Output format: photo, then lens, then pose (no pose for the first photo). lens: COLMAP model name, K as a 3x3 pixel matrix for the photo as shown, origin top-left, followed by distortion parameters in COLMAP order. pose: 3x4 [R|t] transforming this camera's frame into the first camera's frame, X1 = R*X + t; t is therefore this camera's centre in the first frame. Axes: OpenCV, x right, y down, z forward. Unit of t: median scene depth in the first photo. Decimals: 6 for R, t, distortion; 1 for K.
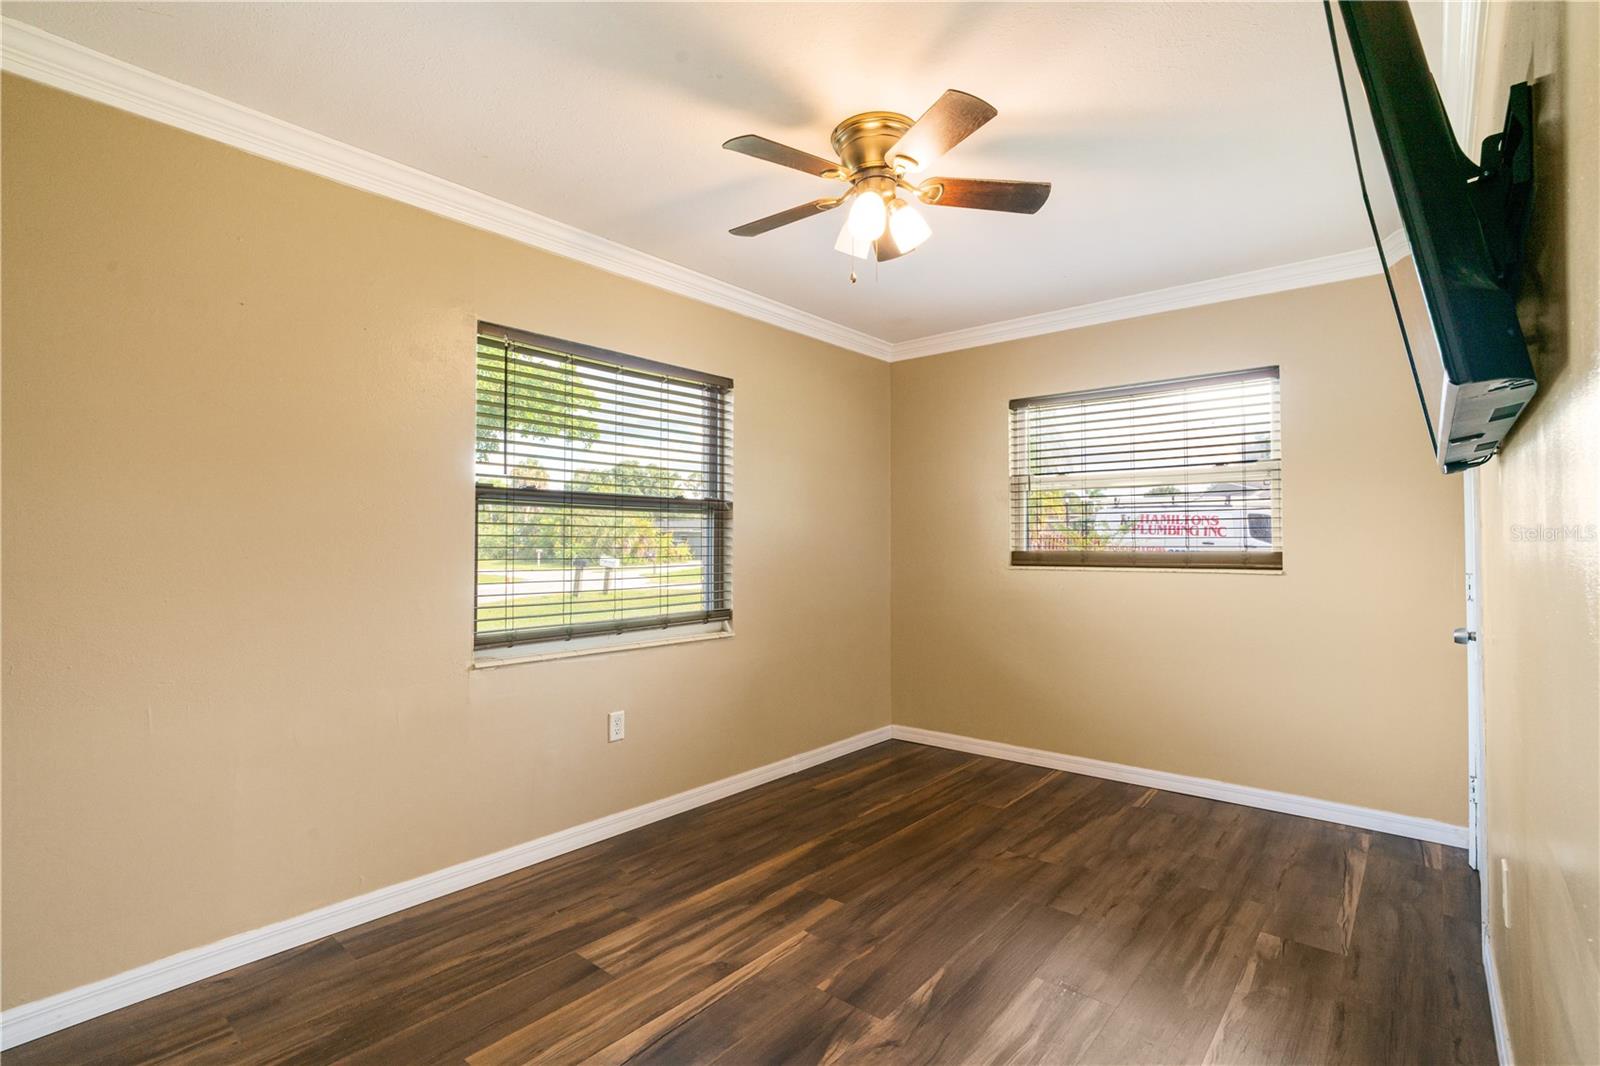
lens RADIAL K [[759.2, 0, 789.8], [0, 759.2, 527.3], [0, 0, 1]] dist [-0.000566, 0.001081]
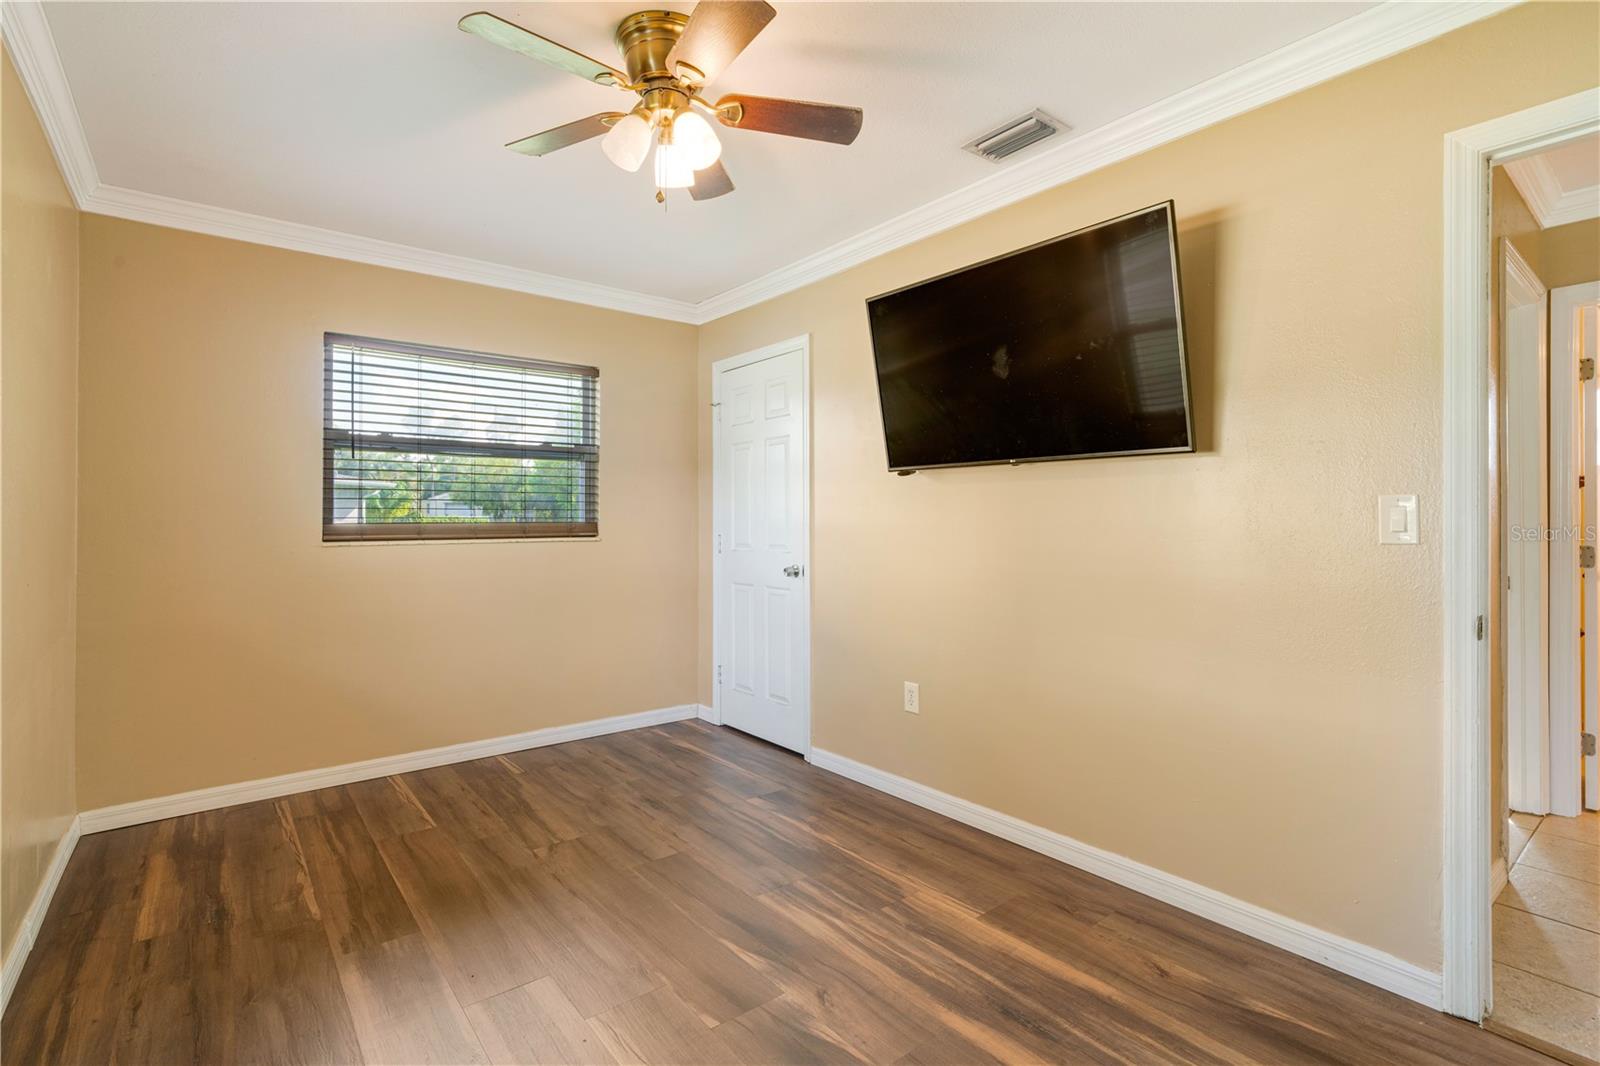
lens RADIAL K [[759.2, 0, 789.8], [0, 759.2, 527.3], [0, 0, 1]] dist [-0.000566, 0.001081]
pose [[0.187927, -0.009422, 0.982138, -0.494058], [-0.024157, 0.999607, 0.014212, 0.015888], [-0.981886, -0.026396, 0.187625, 0.481130]]
